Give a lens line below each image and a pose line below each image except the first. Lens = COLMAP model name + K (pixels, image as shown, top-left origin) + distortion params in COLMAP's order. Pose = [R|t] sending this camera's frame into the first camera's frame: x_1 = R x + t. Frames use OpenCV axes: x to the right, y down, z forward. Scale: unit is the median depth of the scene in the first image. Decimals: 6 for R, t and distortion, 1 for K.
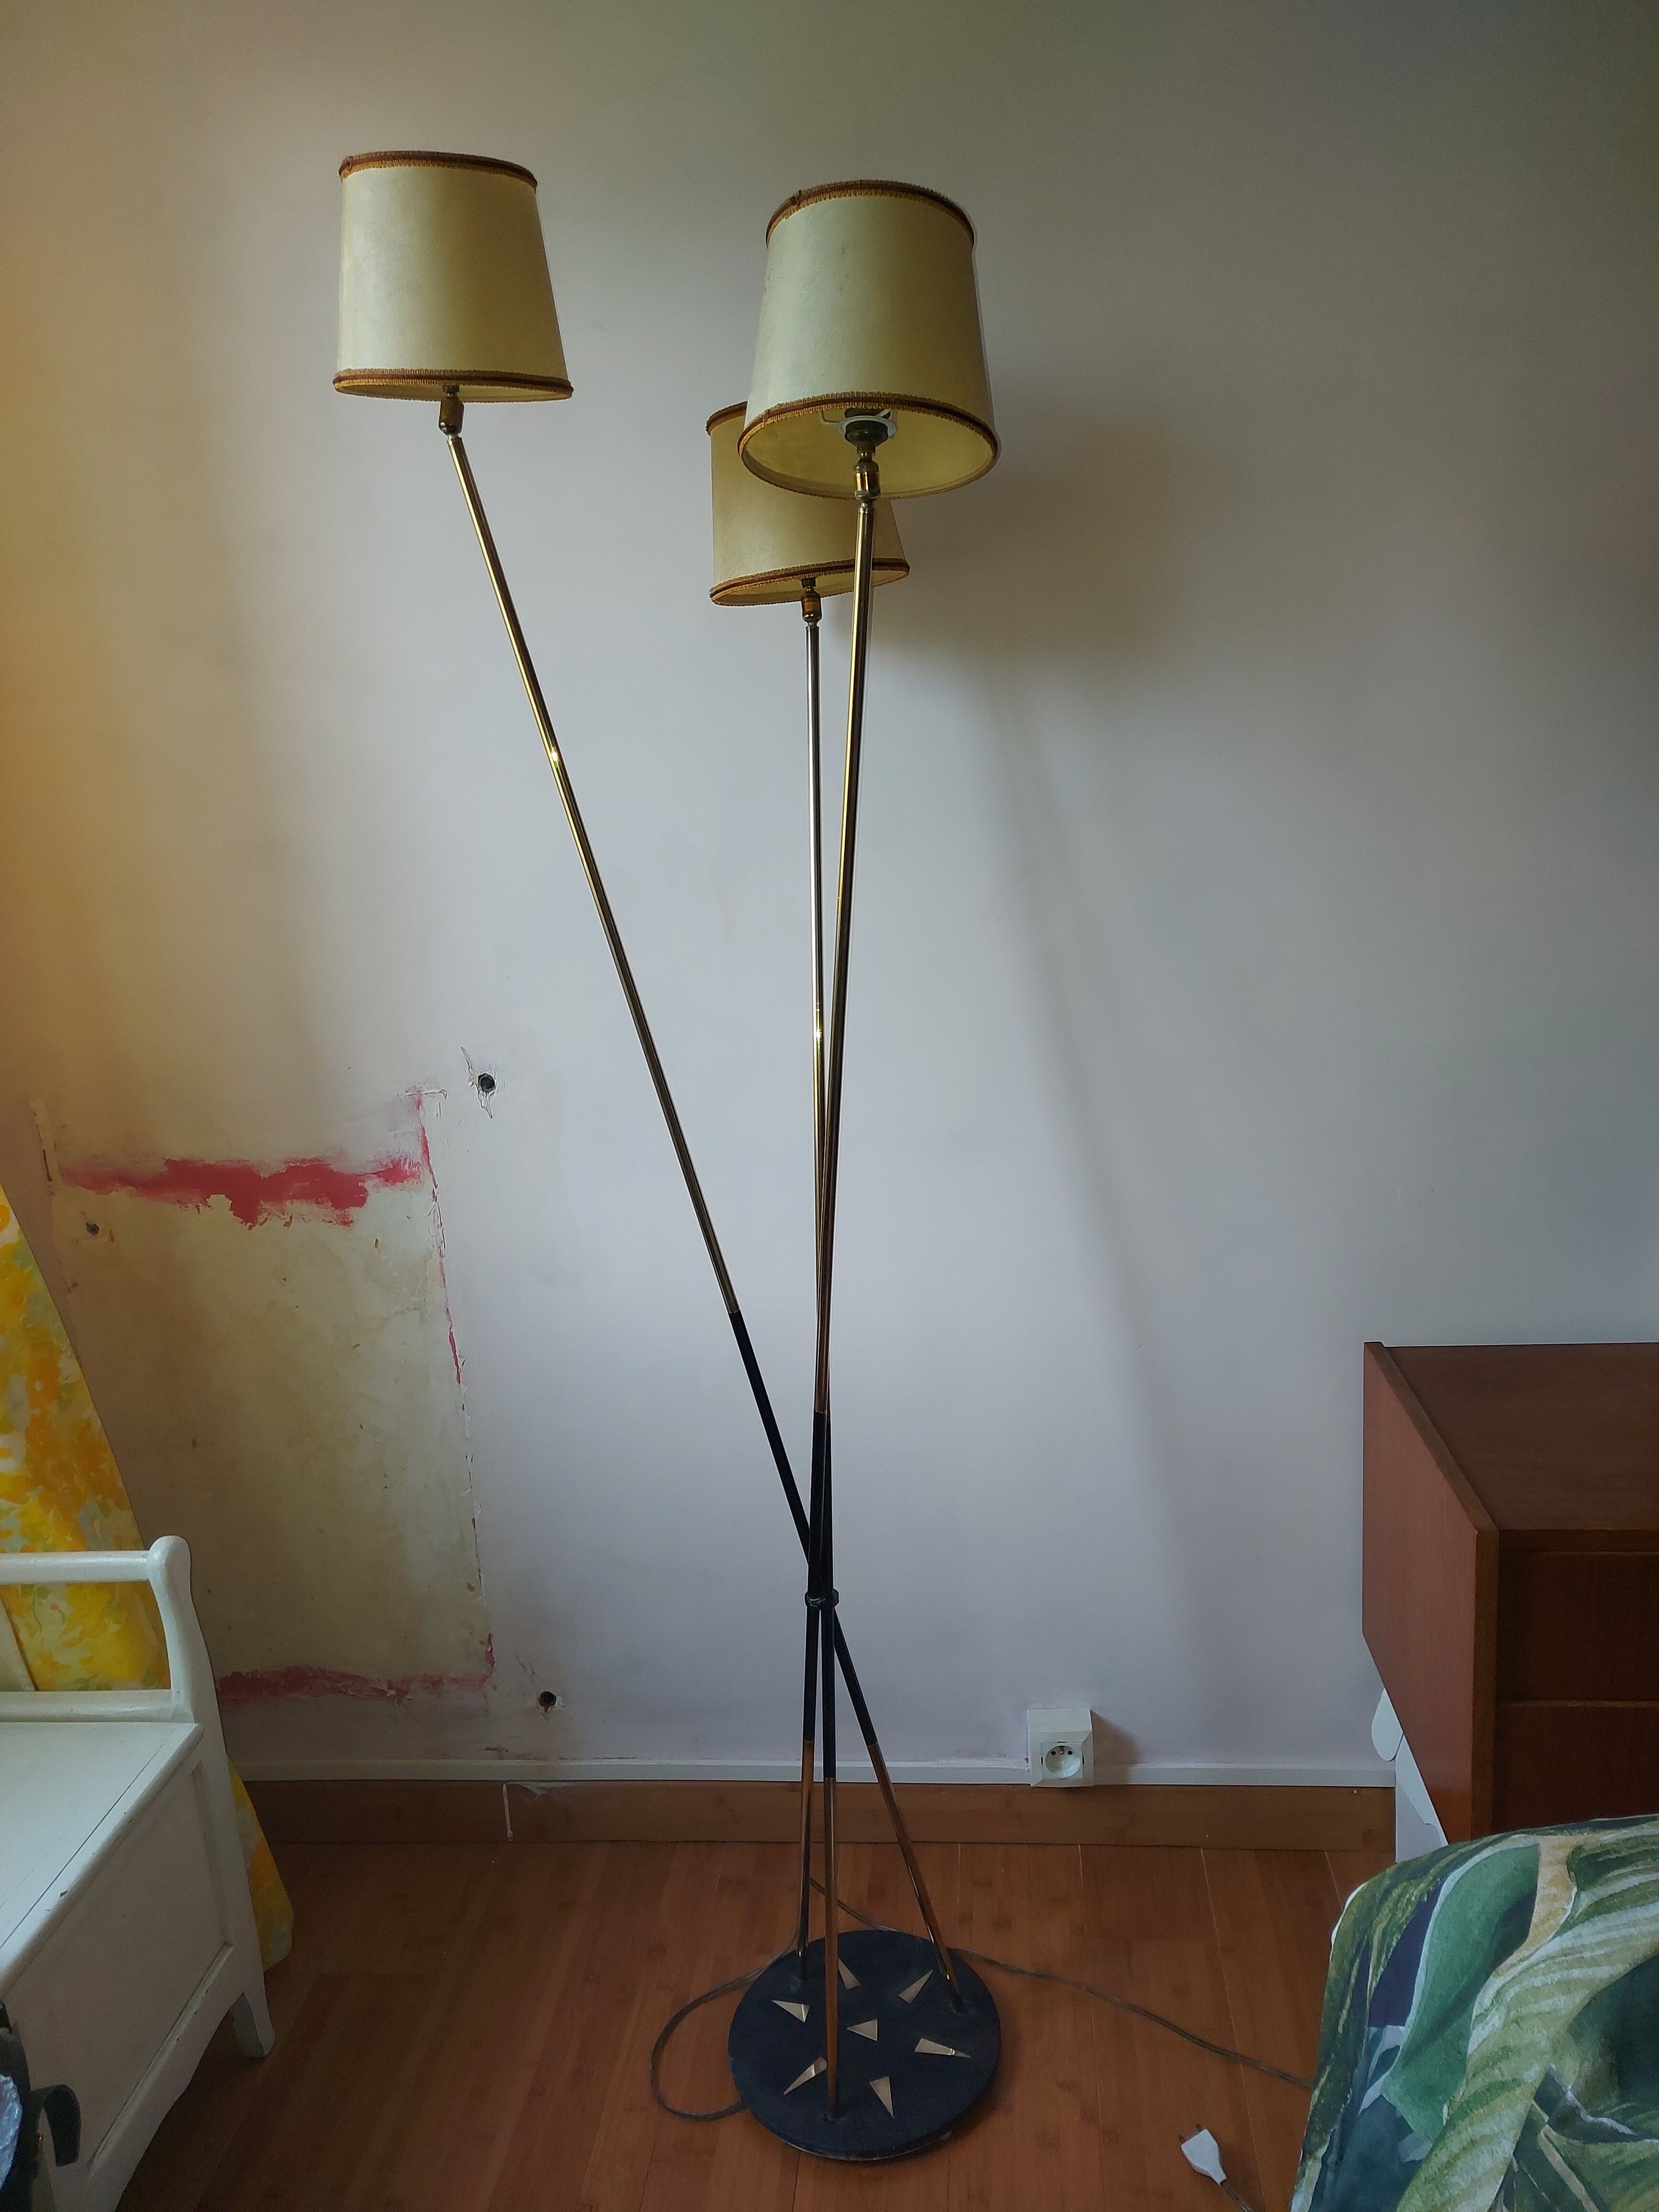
lens RADIAL K [[1592.6, 0, 827.7], [0, 1592.6, 1110.7], [0, 0, 1]] dist [0.076271, -0.085758]
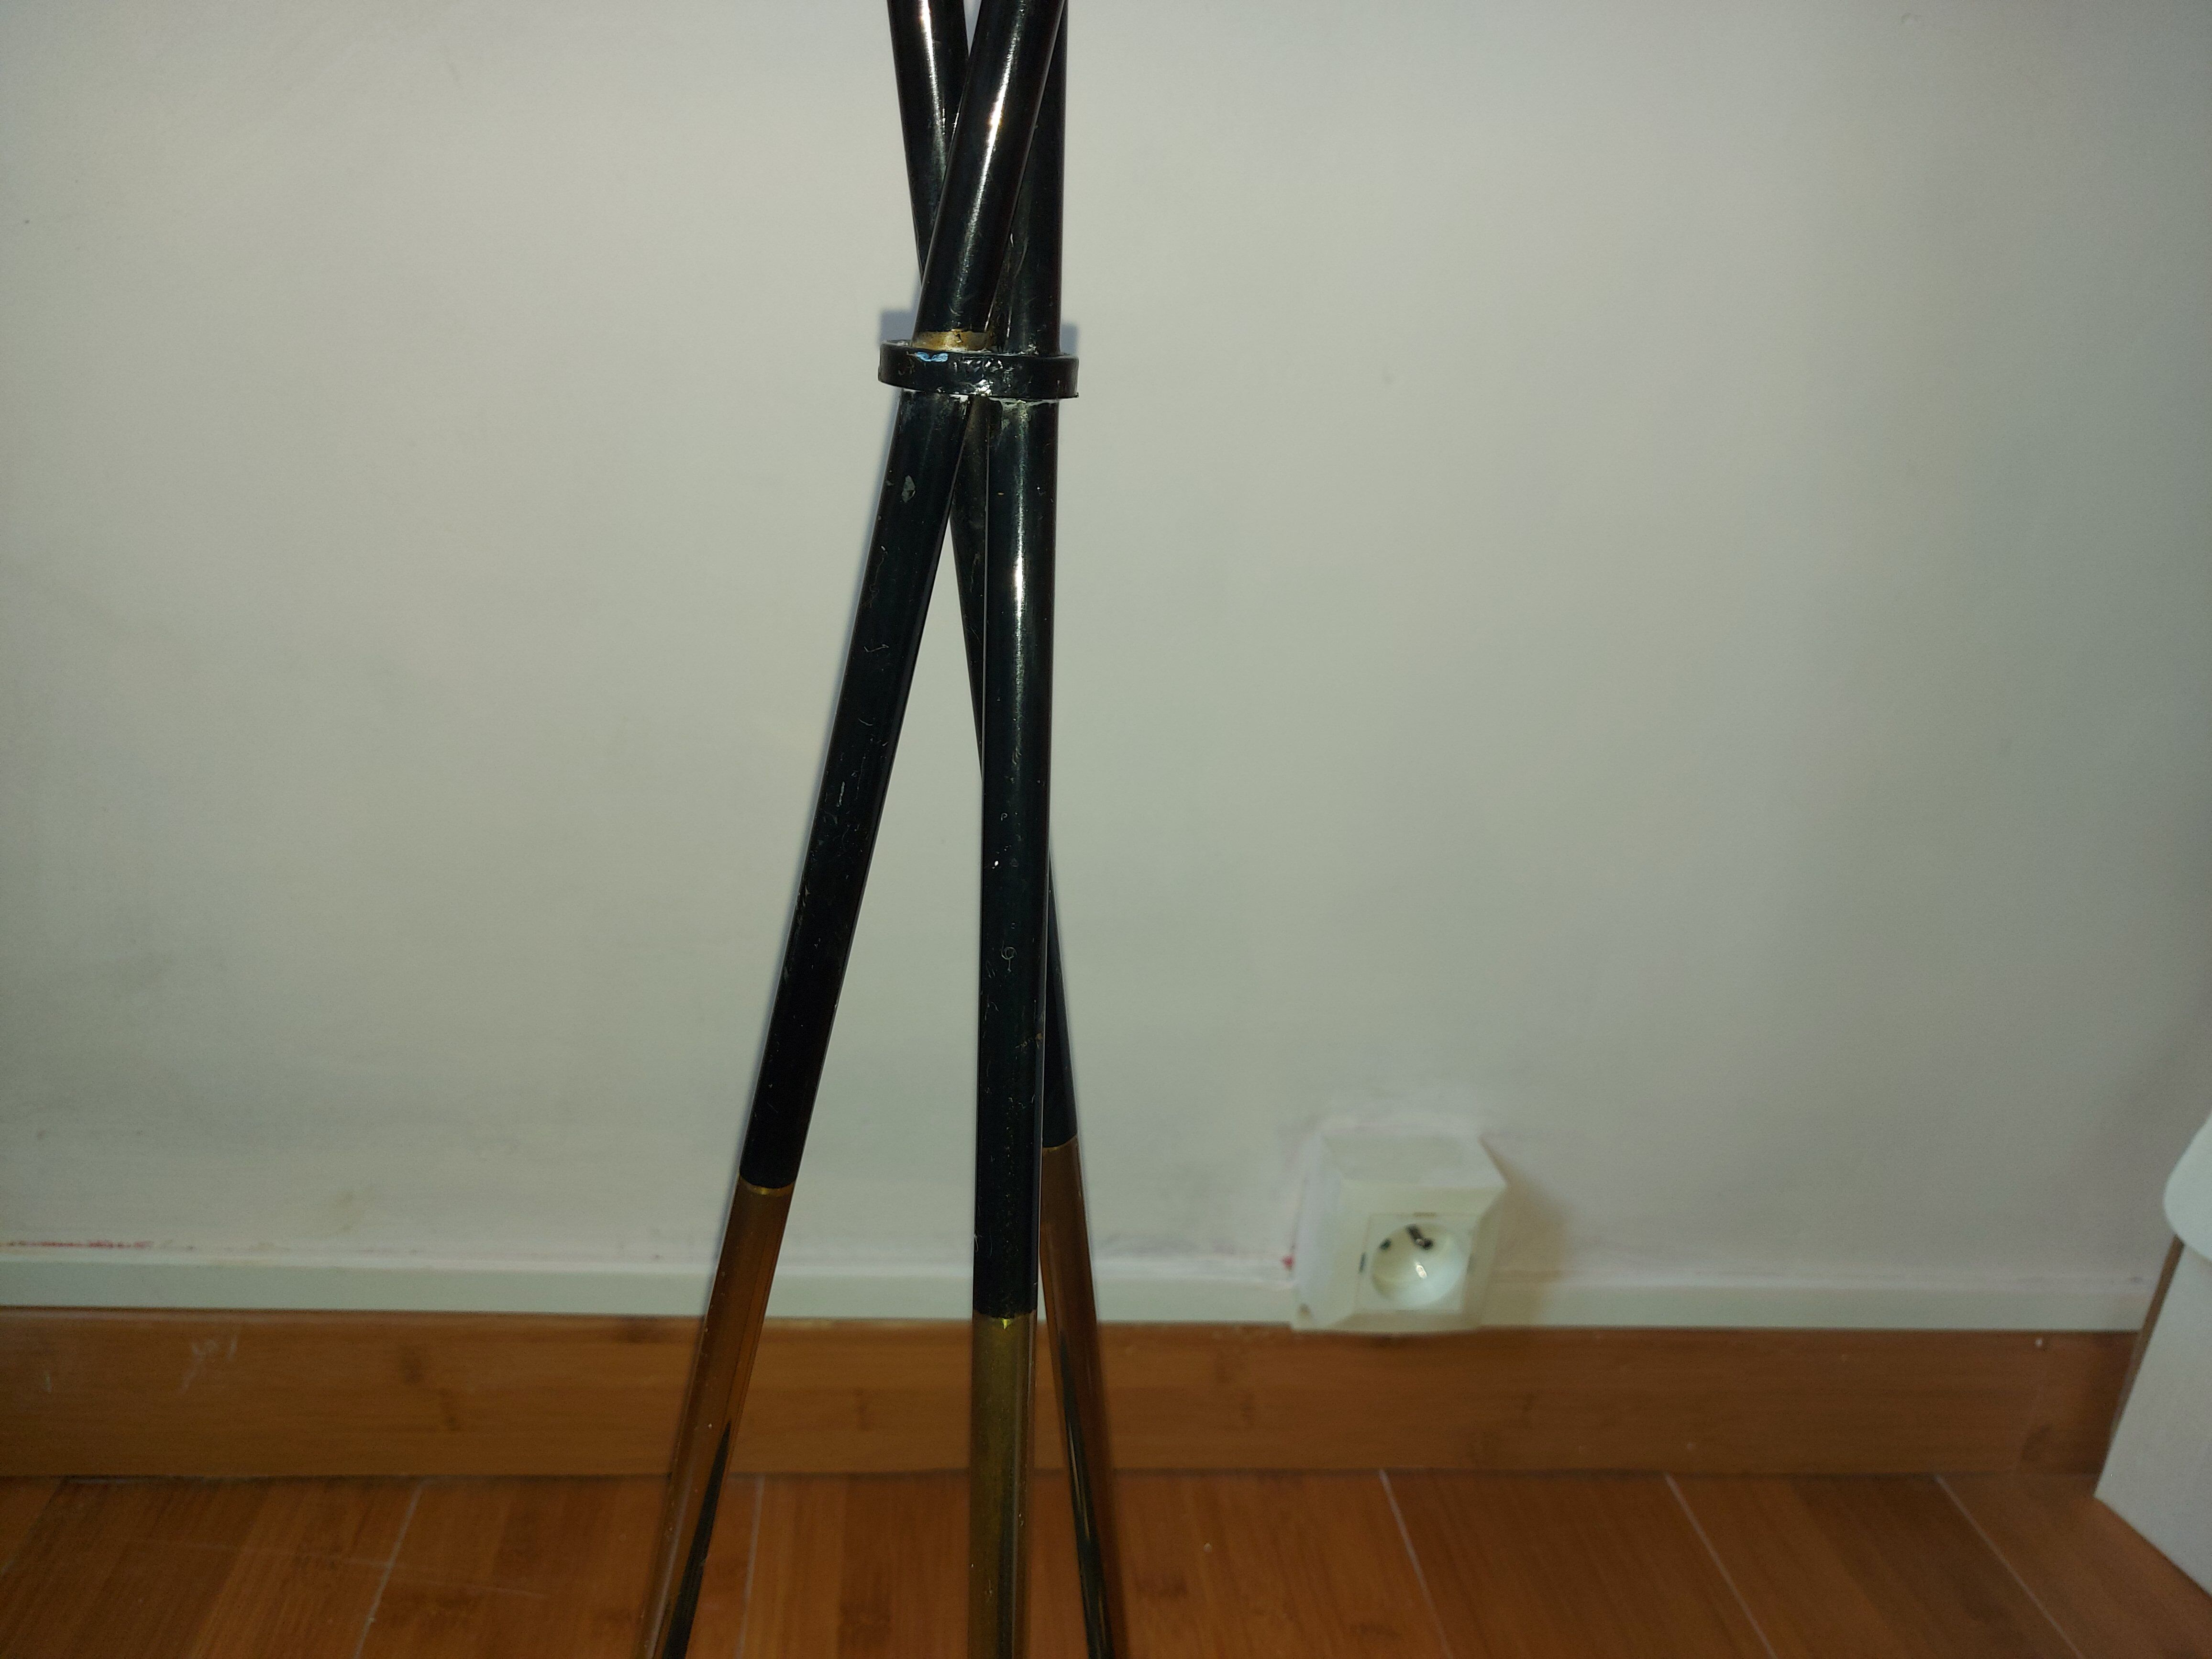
lens RADIAL K [[1660.0, 0, 1114.3], [0, 1660.0, 833.8], [0, 0, 1]] dist [-0.001030, -0.001310]
pose [[0.962402, 0.082645, 0.258749, -0.025171], [-0.108328, 0.990336, 0.086605, 0.288520], [-0.249091, -0.111379, 0.962054, 0.682656]]
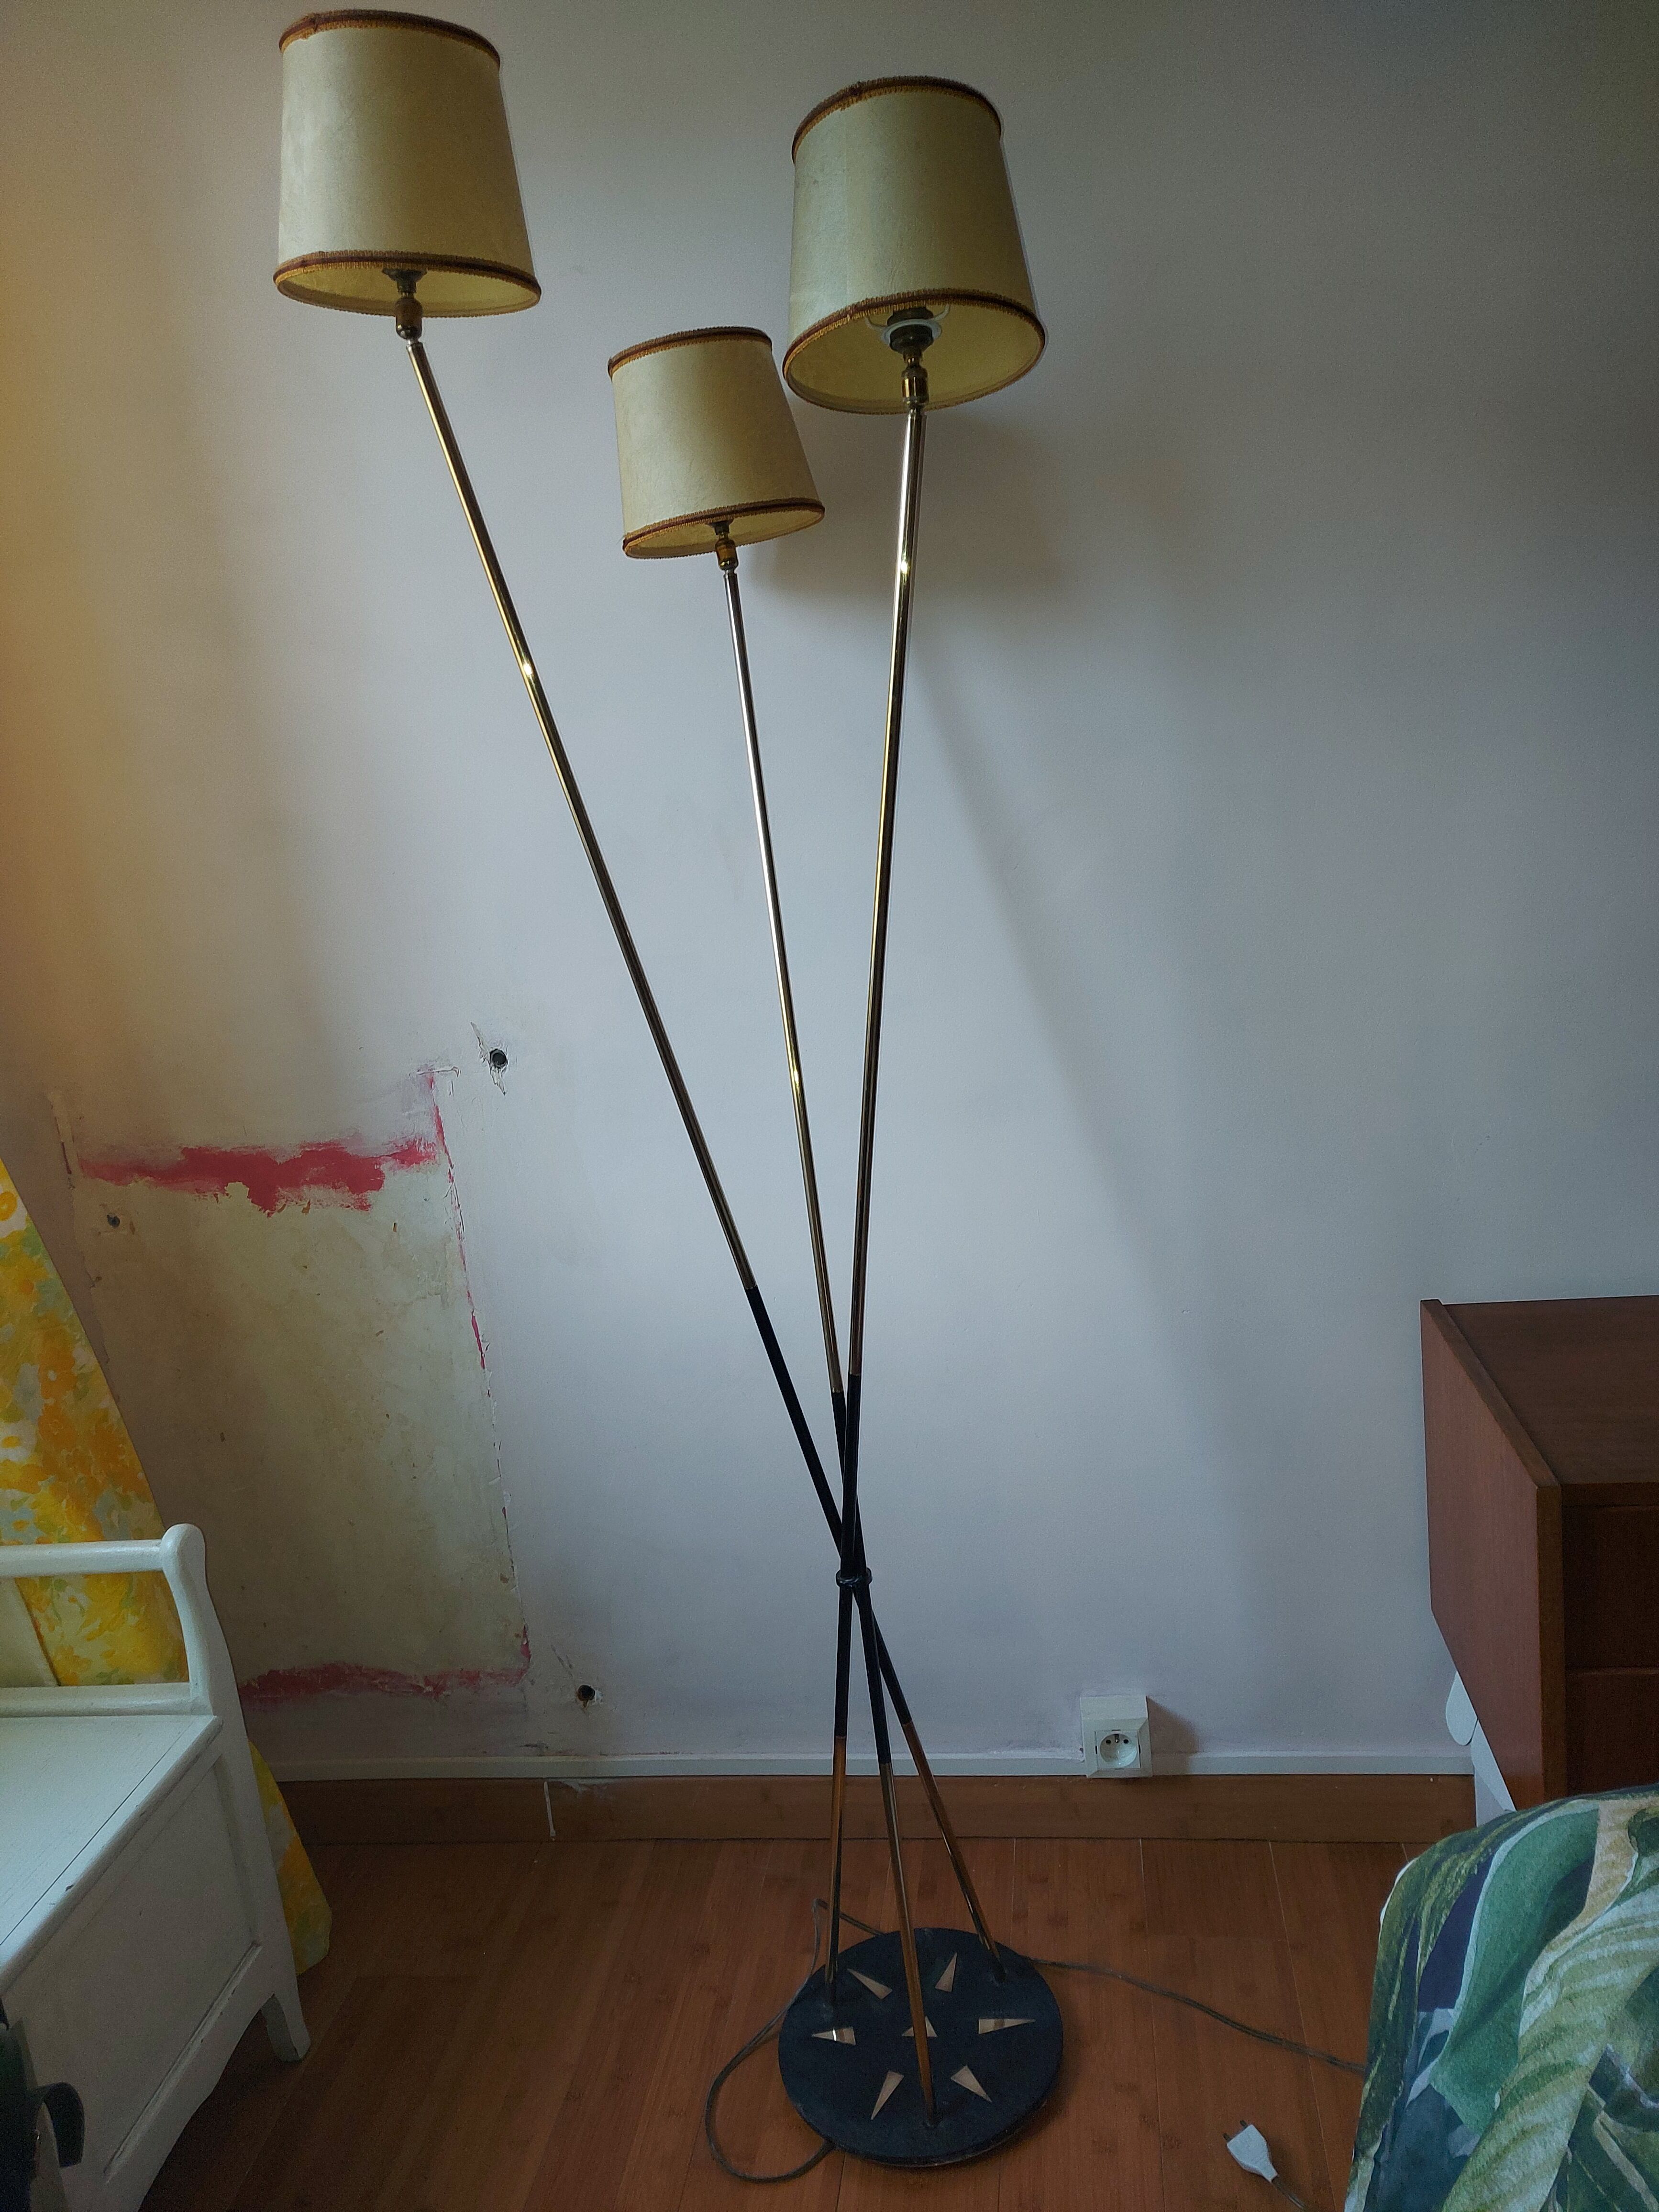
lens RADIAL K [[1592.6, 0, 827.7], [0, 1592.6, 1110.7], [0, 0, 1]] dist [0.076271, -0.085758]
pose [[0.998177, -0.031636, -0.051394, 0.035712], [0.031093, 0.999452, -0.011333, 0.031099], [0.051724, 0.009715, 0.998614, 0.034383]]
